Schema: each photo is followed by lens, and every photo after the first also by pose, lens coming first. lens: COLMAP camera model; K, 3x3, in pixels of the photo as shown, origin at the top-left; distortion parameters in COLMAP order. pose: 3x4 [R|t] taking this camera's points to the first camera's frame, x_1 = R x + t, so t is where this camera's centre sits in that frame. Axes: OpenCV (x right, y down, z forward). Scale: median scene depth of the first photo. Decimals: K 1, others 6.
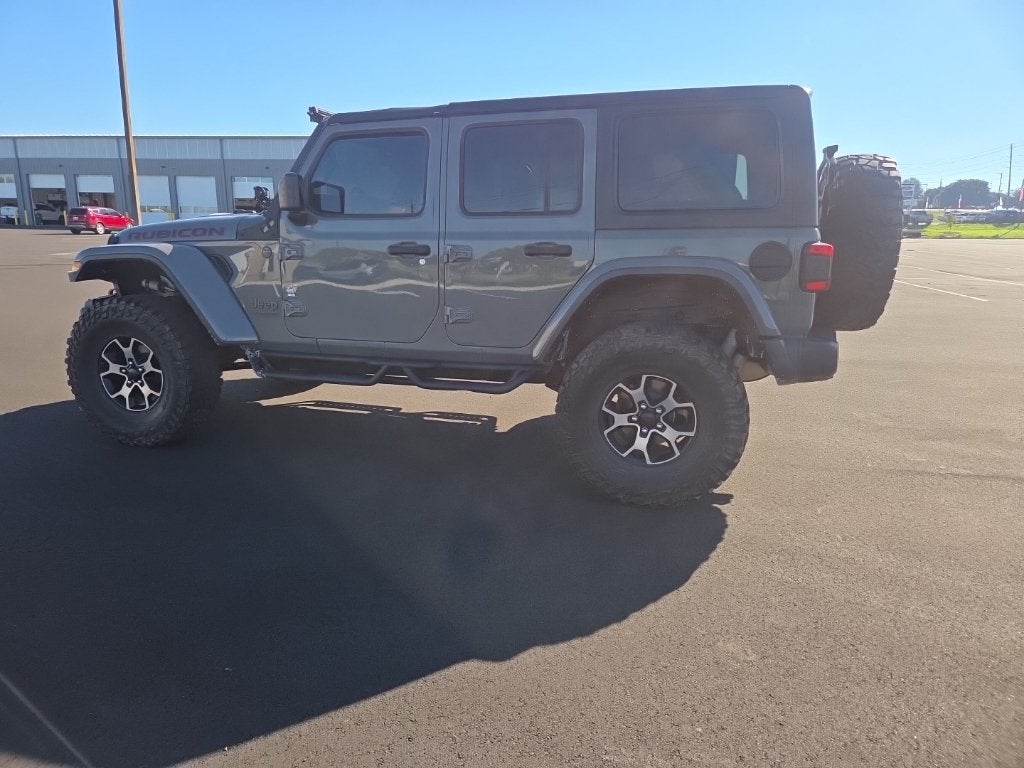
lens RADIAL K [[688.7, 0, 499.9], [0, 688.7, 371.9], [0, 0, 1]] dist [0.079298, -0.068965]
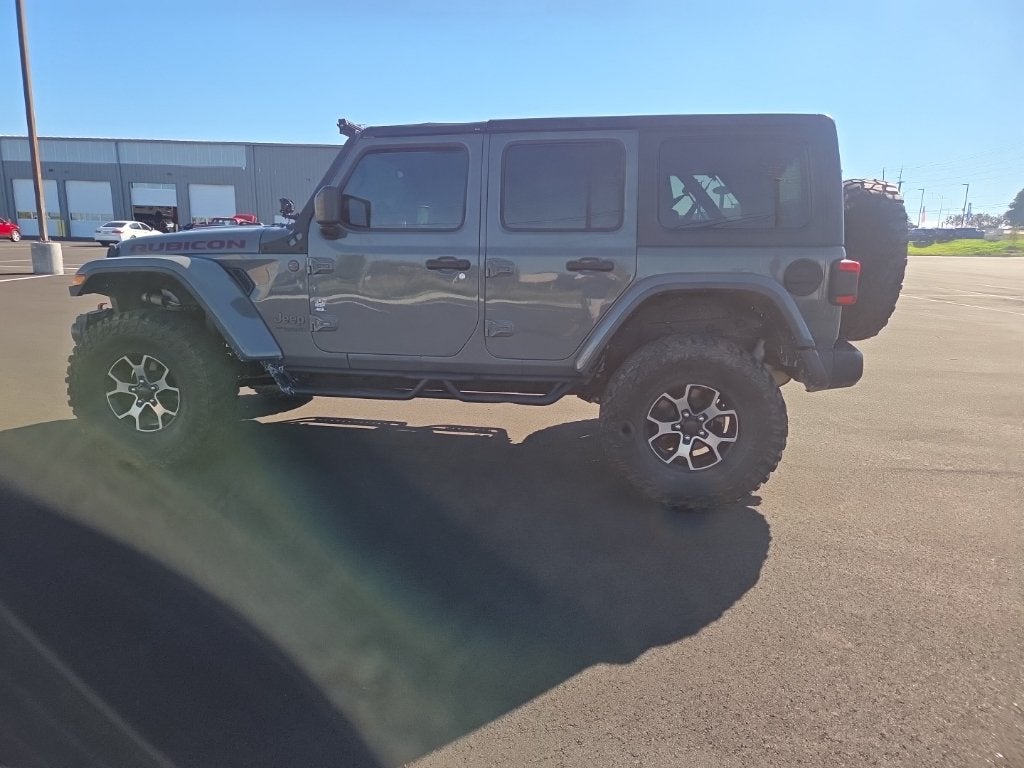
lens RADIAL K [[688.7, 0, 498.6], [0, 688.7, 380.8], [0, 0, 1]] dist [0.079298, -0.068965]
pose [[0.991881, -0.016216, 0.126133, -0.180311], [0.016743, 0.999855, -0.003122, -0.002575], [-0.126064, 0.005208, 0.992008, -0.003792]]
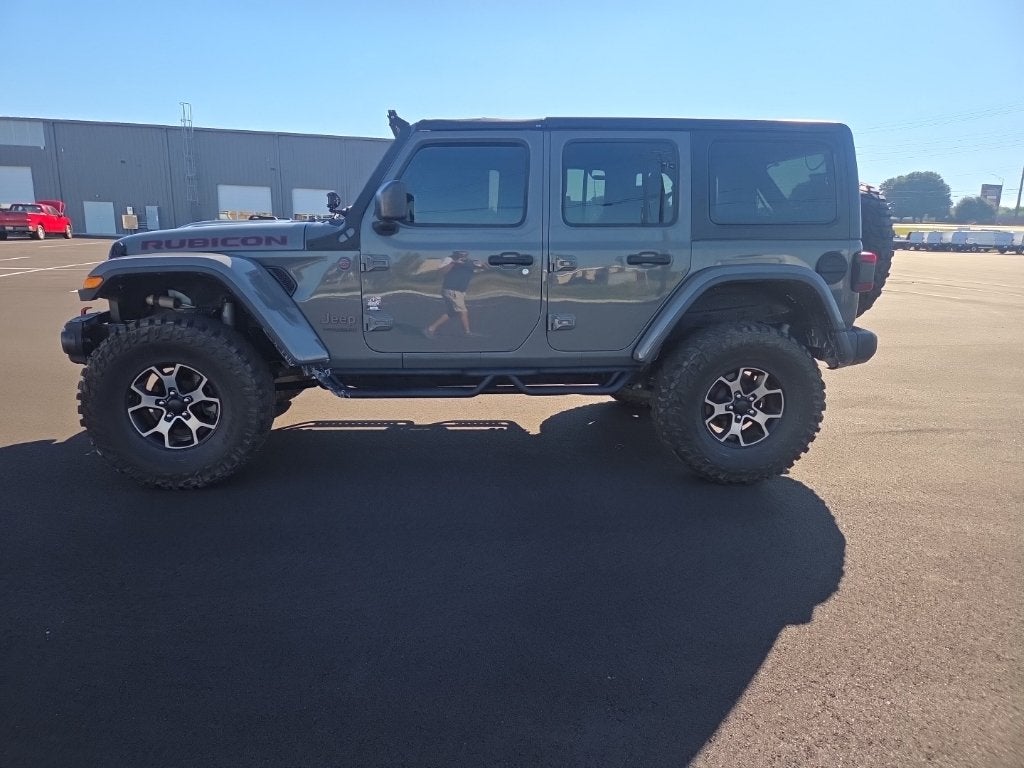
lens RADIAL K [[688.7, 0, 501.0], [0, 688.7, 381.4], [0, 0, 1]] dist [0.079298, -0.068965]
pose [[0.932831, -0.068765, 0.353693, -0.490846], [0.065432, 0.997628, 0.021388, -0.020952], [-0.354324, 0.003191, 0.935117, 0.059920]]
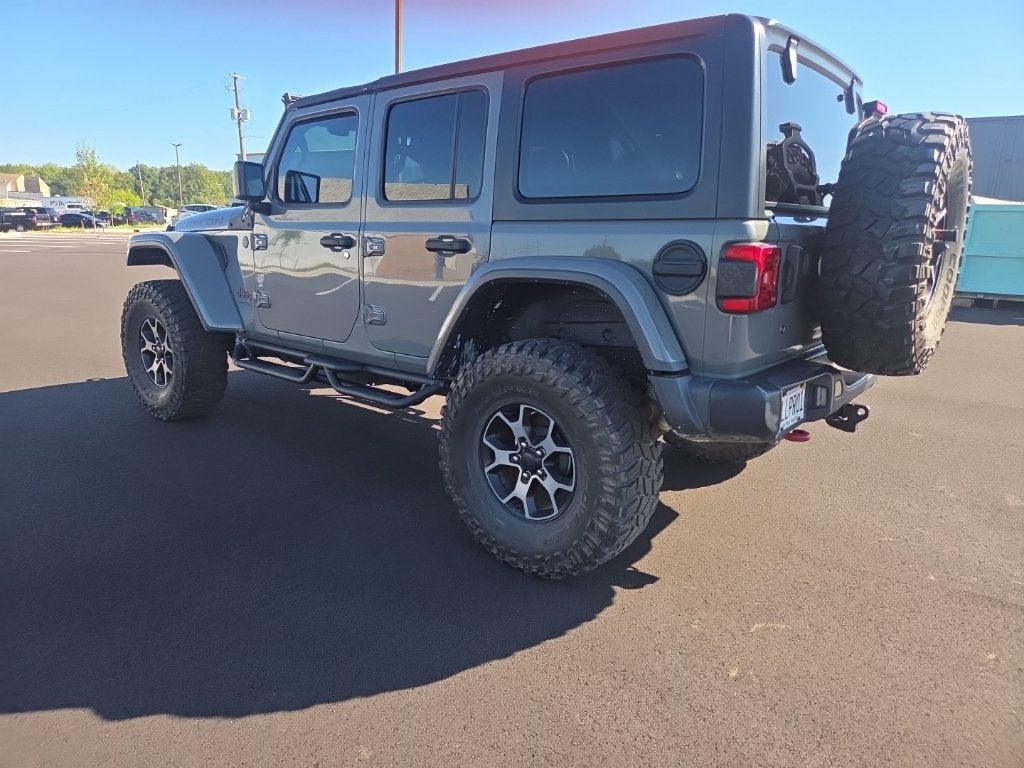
lens RADIAL K [[688.7, 0, 498.7], [0, 688.7, 378.4], [0, 0, 1]] dist [0.079298, -0.068965]
pose [[0.913957, 0.097716, -0.393870, 0.424180], [-0.095299, 0.995116, 0.025741, -0.037678], [0.394462, 0.014009, 0.918806, 0.229024]]
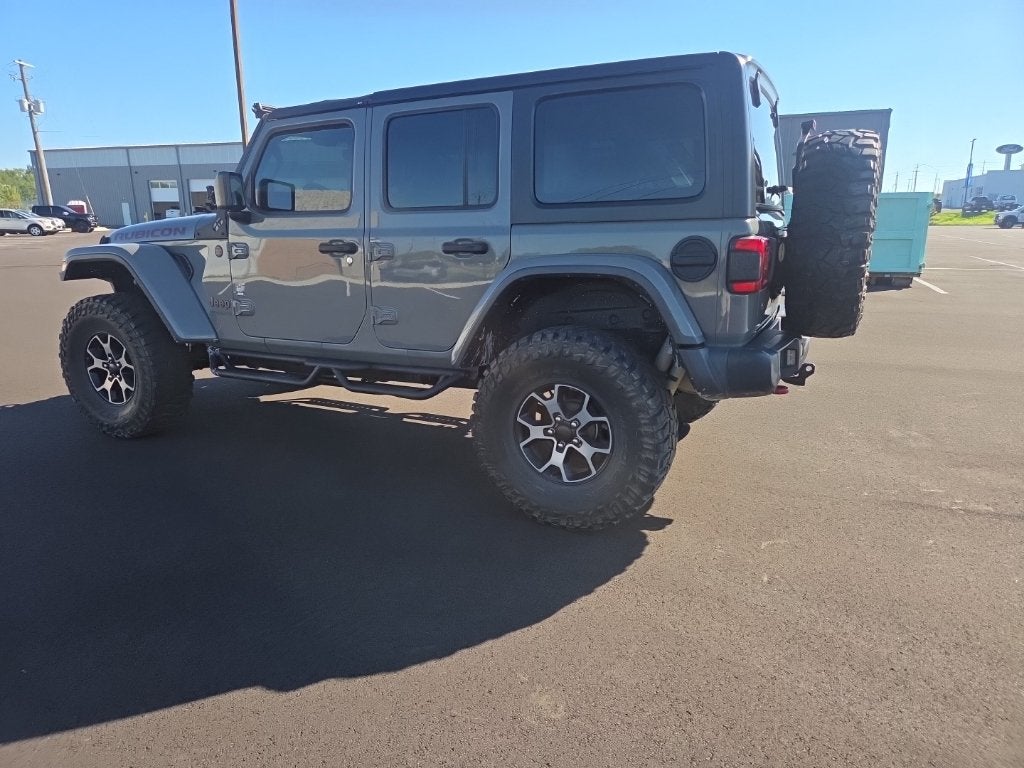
lens RADIAL K [[688.7, 0, 498.1], [0, 688.7, 383.5], [0, 0, 1]] dist [0.079298, -0.068965]
pose [[0.982304, 0.025756, -0.185515, 0.259618], [-0.021121, 0.999415, 0.026916, -0.016932], [0.186099, -0.022522, 0.982273, 0.081731]]
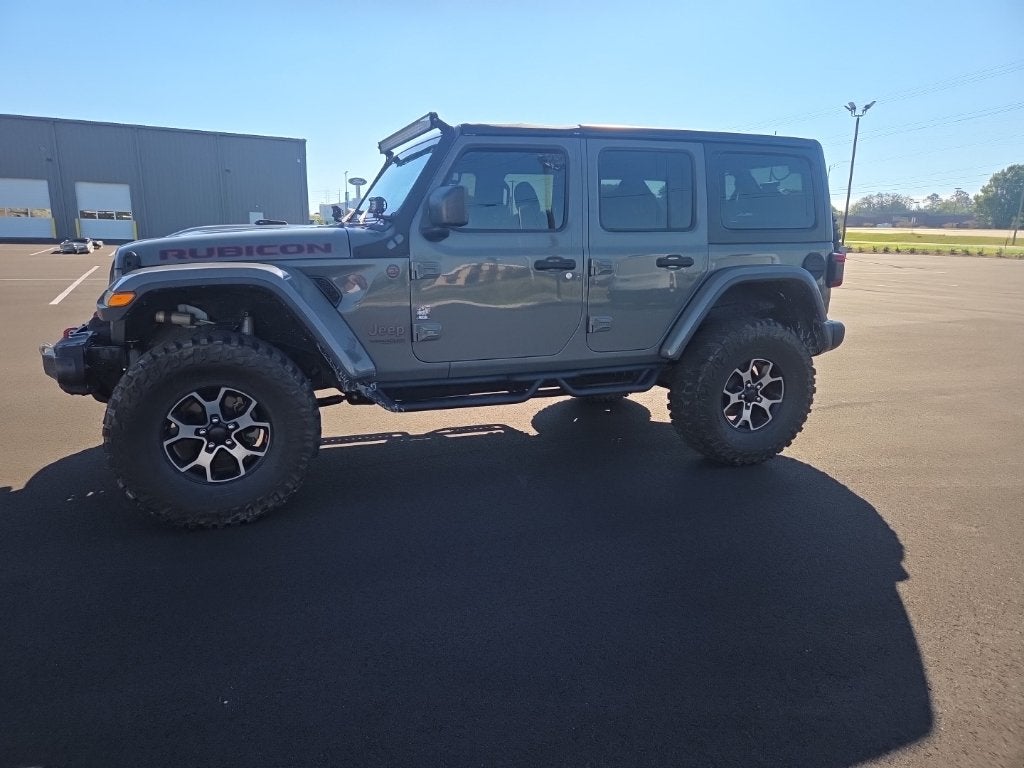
lens RADIAL K [[688.7, 0, 502.0], [0, 688.7, 380.9], [0, 0, 1]] dist [0.079298, -0.068965]
pose [[0.800799, -0.121207, 0.586541, -0.777770], [0.116129, 0.992146, 0.046474, -0.059447], [-0.587568, 0.030898, 0.808585, 0.213358]]
